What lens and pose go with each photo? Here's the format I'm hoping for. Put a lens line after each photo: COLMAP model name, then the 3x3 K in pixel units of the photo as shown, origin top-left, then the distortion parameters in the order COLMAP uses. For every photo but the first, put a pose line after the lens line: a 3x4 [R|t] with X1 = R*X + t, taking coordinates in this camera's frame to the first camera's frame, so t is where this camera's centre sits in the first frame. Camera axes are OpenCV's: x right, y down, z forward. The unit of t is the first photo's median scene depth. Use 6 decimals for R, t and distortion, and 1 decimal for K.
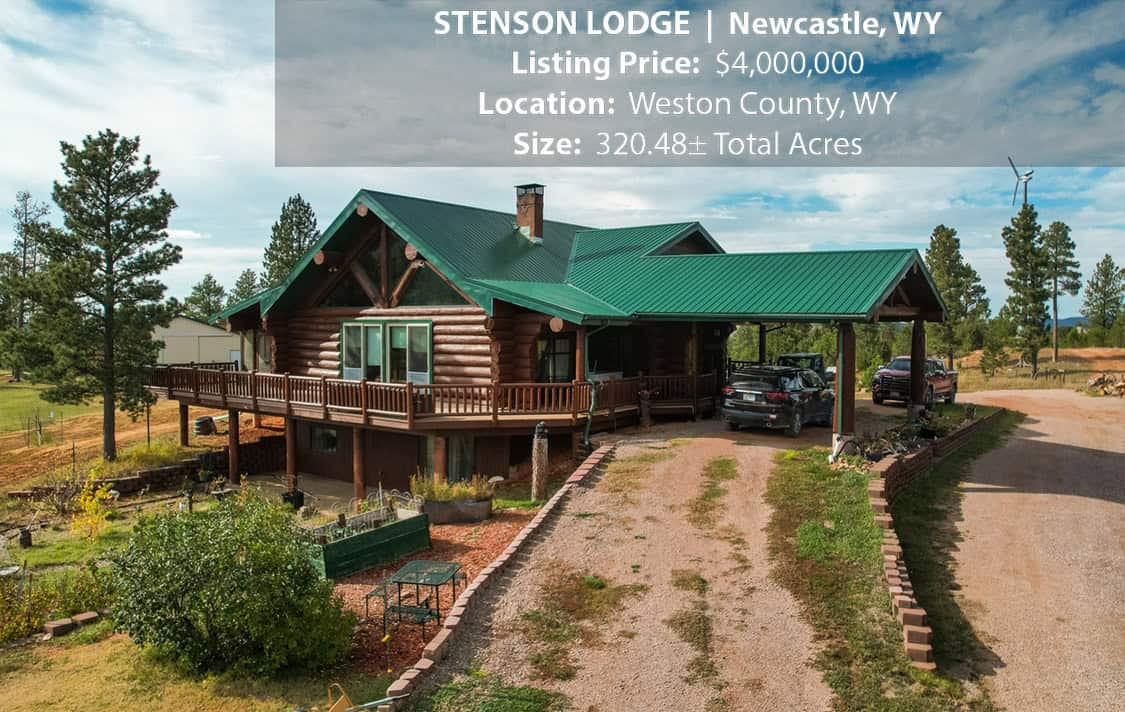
lens RADIAL K [[809.3, 0, 560.3], [0, 809.3, 354.4], [0, 0, 1]] dist [-0.072840, 0.069815]
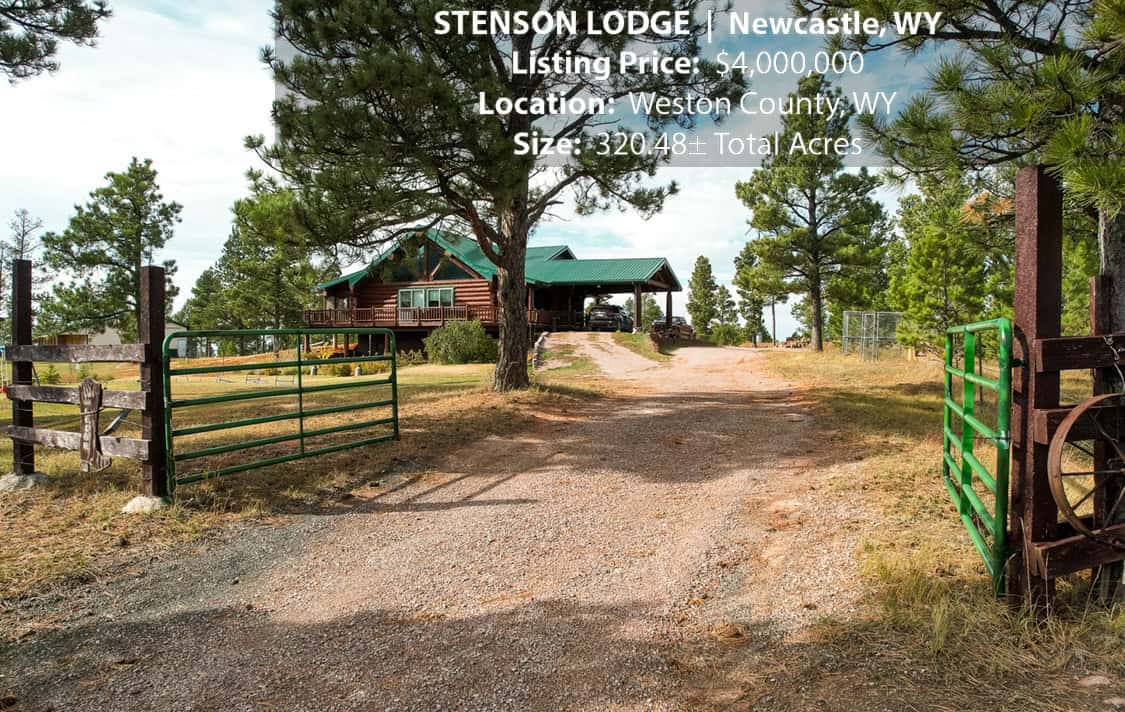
lens RADIAL K [[809.3, 0, 564.0], [0, 809.3, 355.8], [0, 0, 1]] dist [-0.072840, 0.069815]
pose [[0.969687, -0.001982, 0.244342, -0.344194], [0.010642, 0.999361, -0.034124, 0.187820], [-0.244118, 0.035690, 0.969089, -0.984405]]
